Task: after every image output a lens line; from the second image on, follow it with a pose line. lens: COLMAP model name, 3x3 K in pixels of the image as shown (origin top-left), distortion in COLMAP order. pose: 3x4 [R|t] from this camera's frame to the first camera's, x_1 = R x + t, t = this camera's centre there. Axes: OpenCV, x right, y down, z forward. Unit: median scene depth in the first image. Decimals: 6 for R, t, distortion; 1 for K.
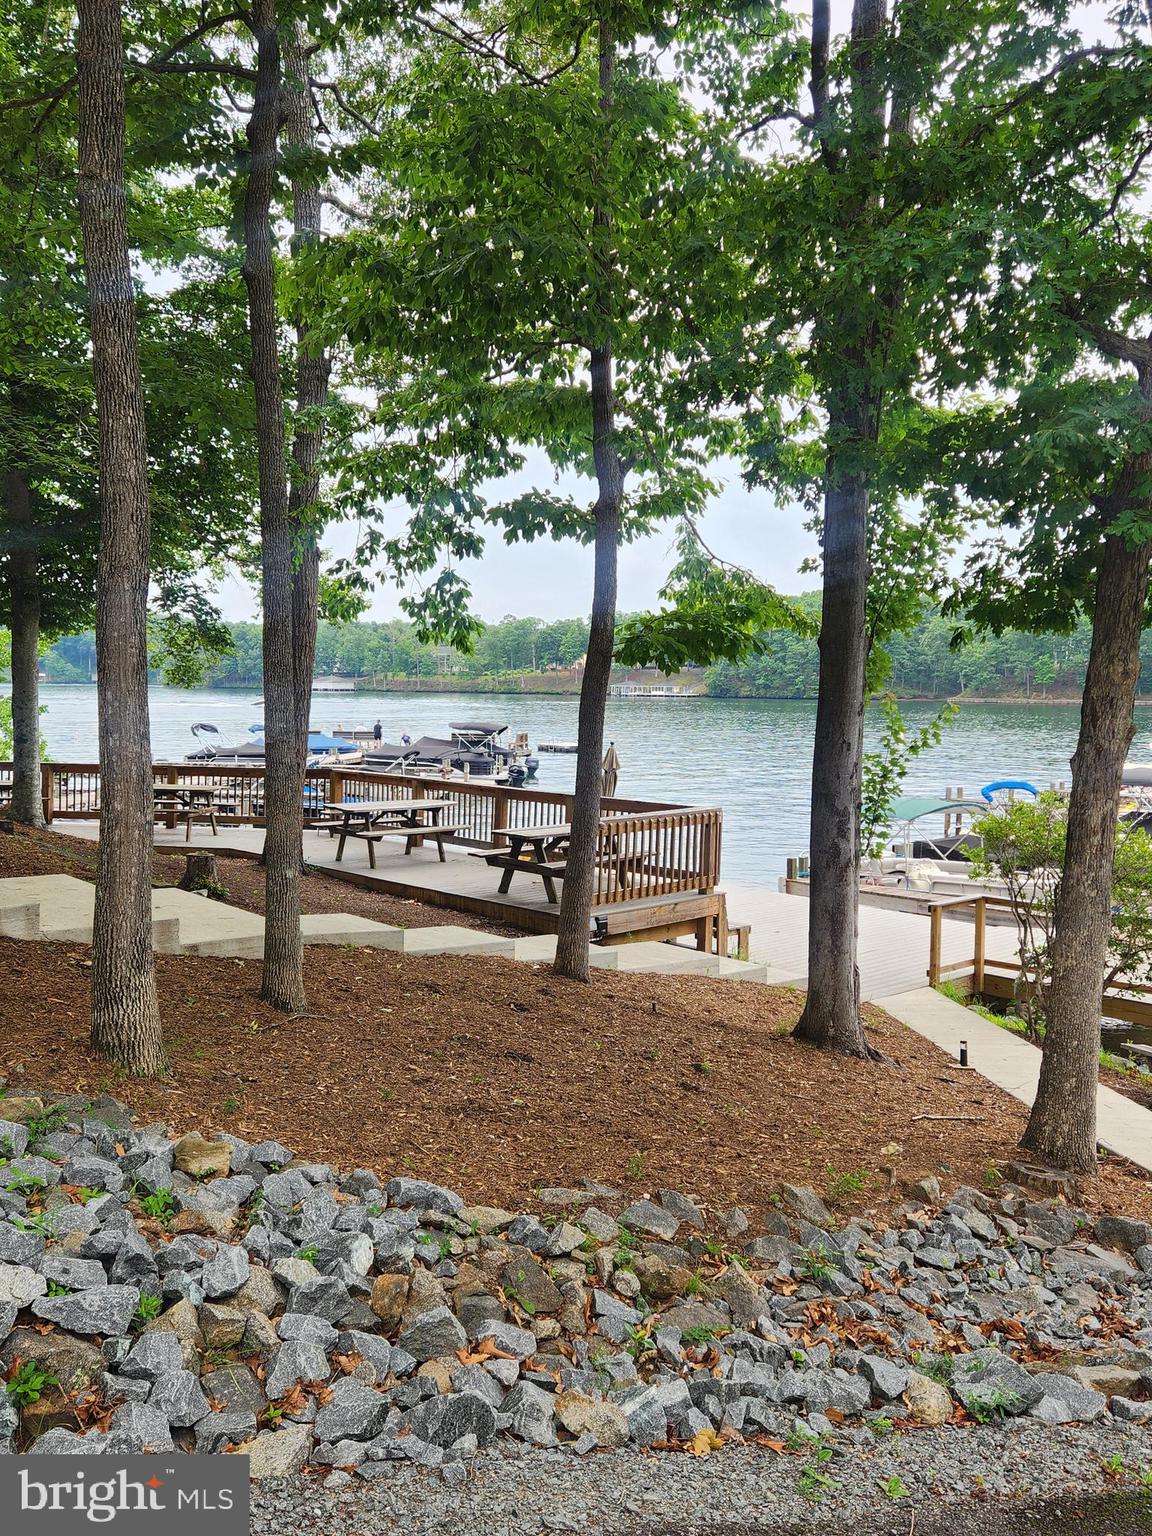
lens RADIAL K [[1053.4, 0, 776.2], [0, 1053.4, 767.5], [0, 0, 1]] dist [-0.002809, -0.000759]
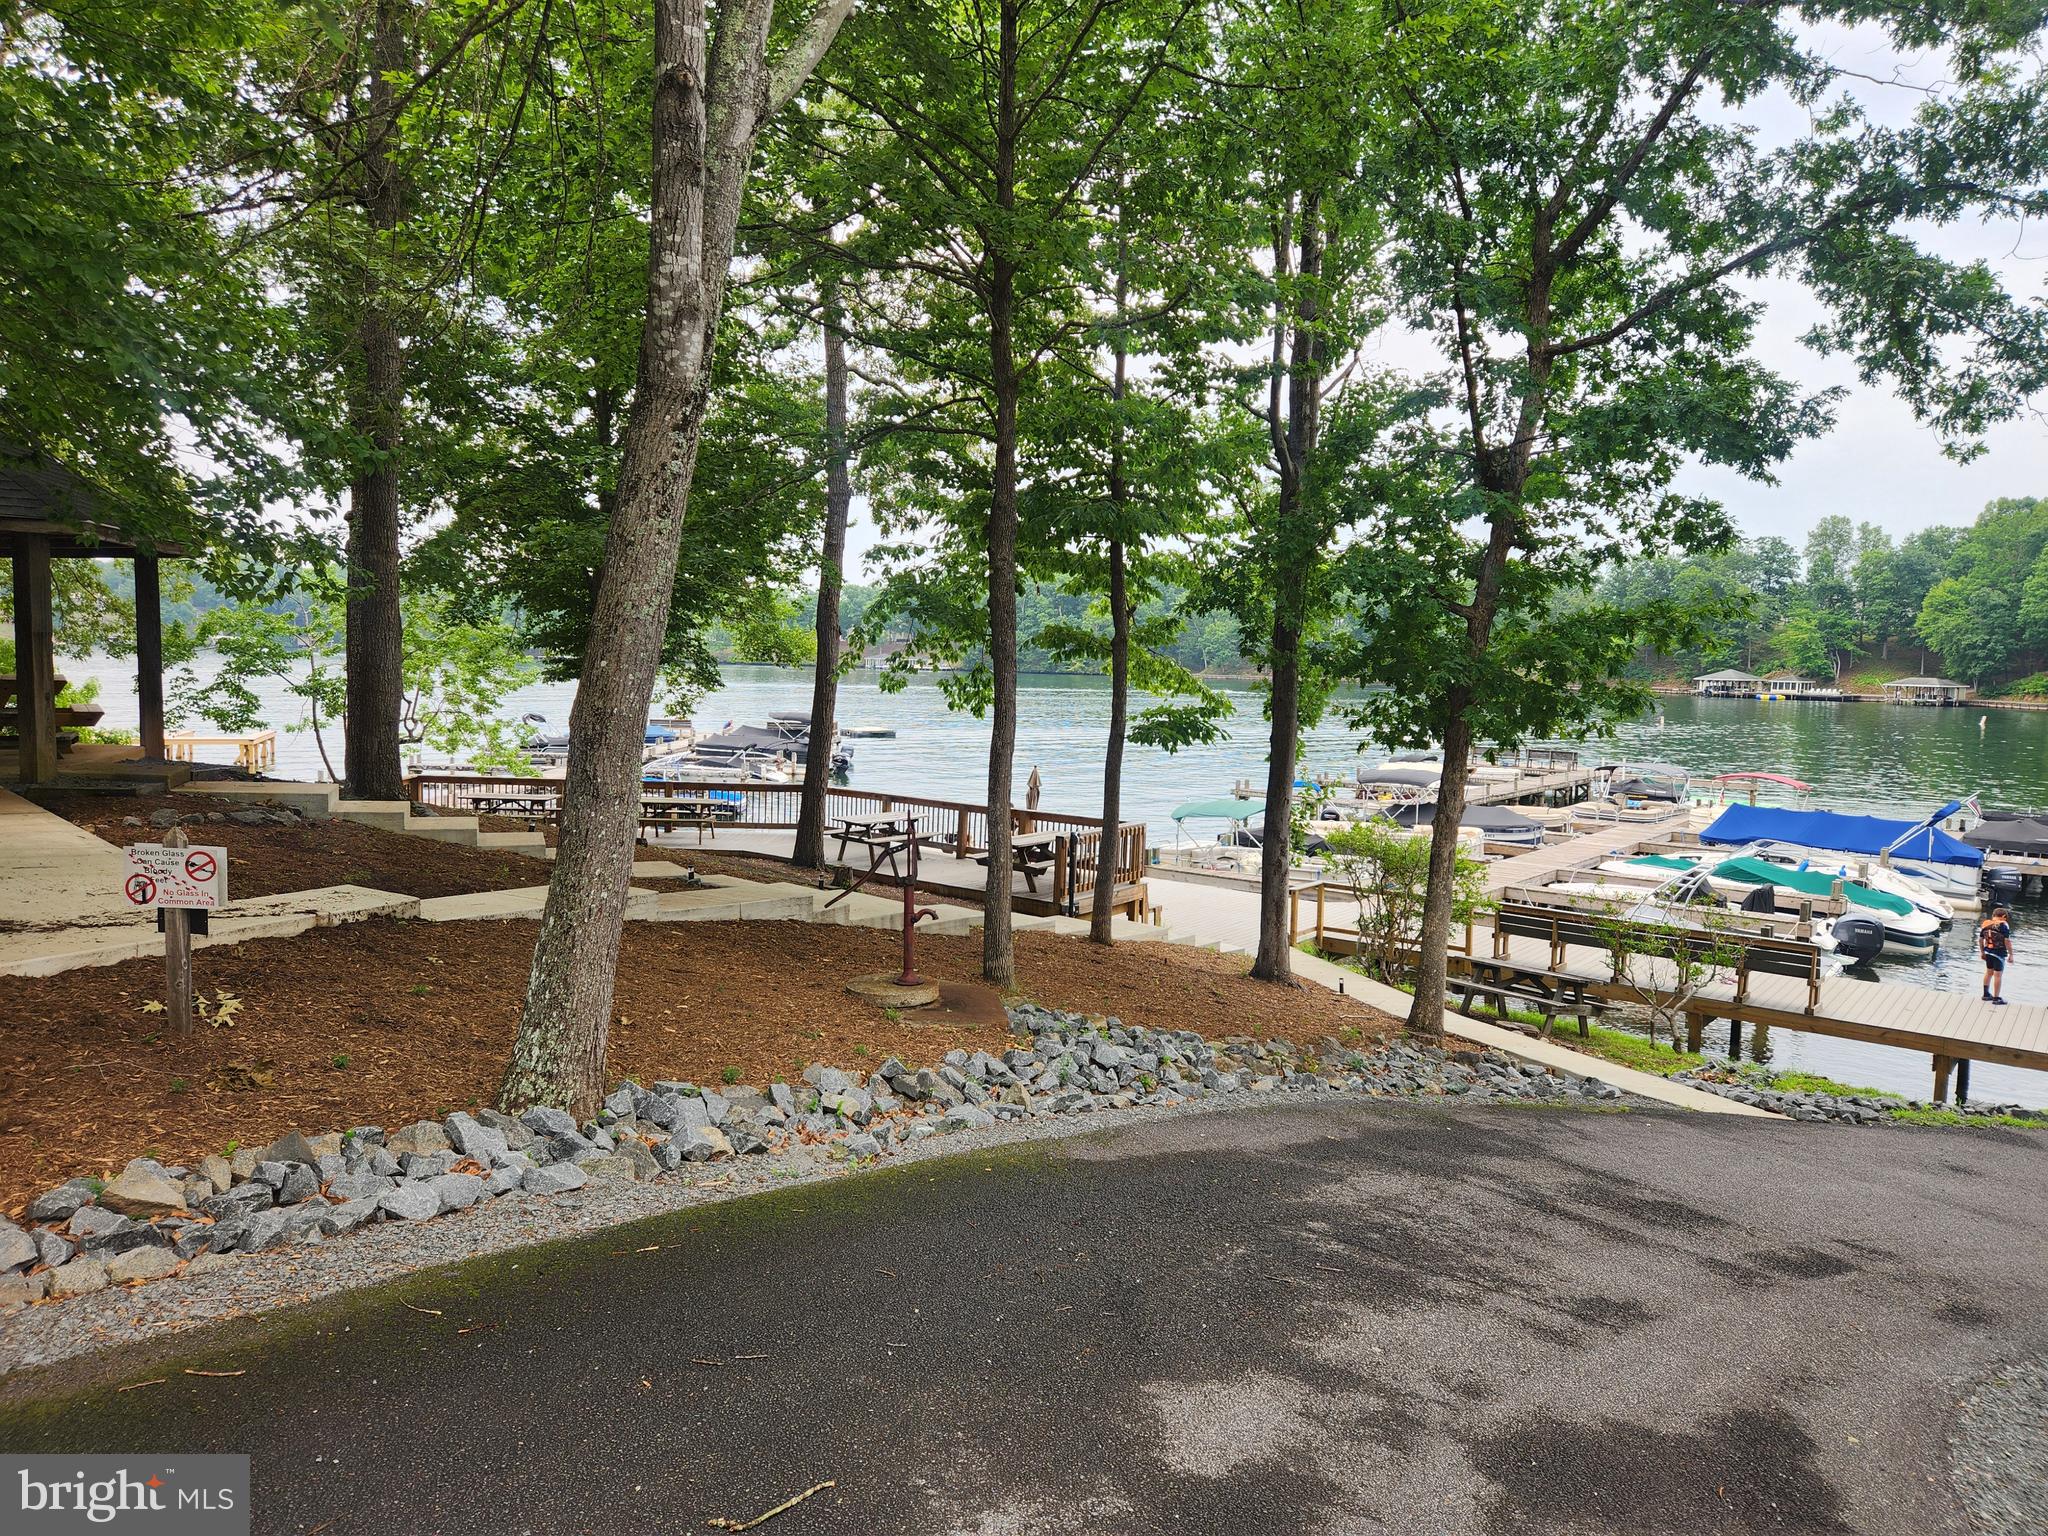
lens RADIAL K [[1314.4, 0, 1024.0], [0, 1314.4, 768.0], [0, 0, 1]] dist [-0.000862, -0.018414]
pose [[0.992352, -0.001628, 0.123429, -0.428933], [-0.006318, 0.997933, 0.063958, -0.146060], [-0.123278, -0.064249, 0.990290, -0.712235]]
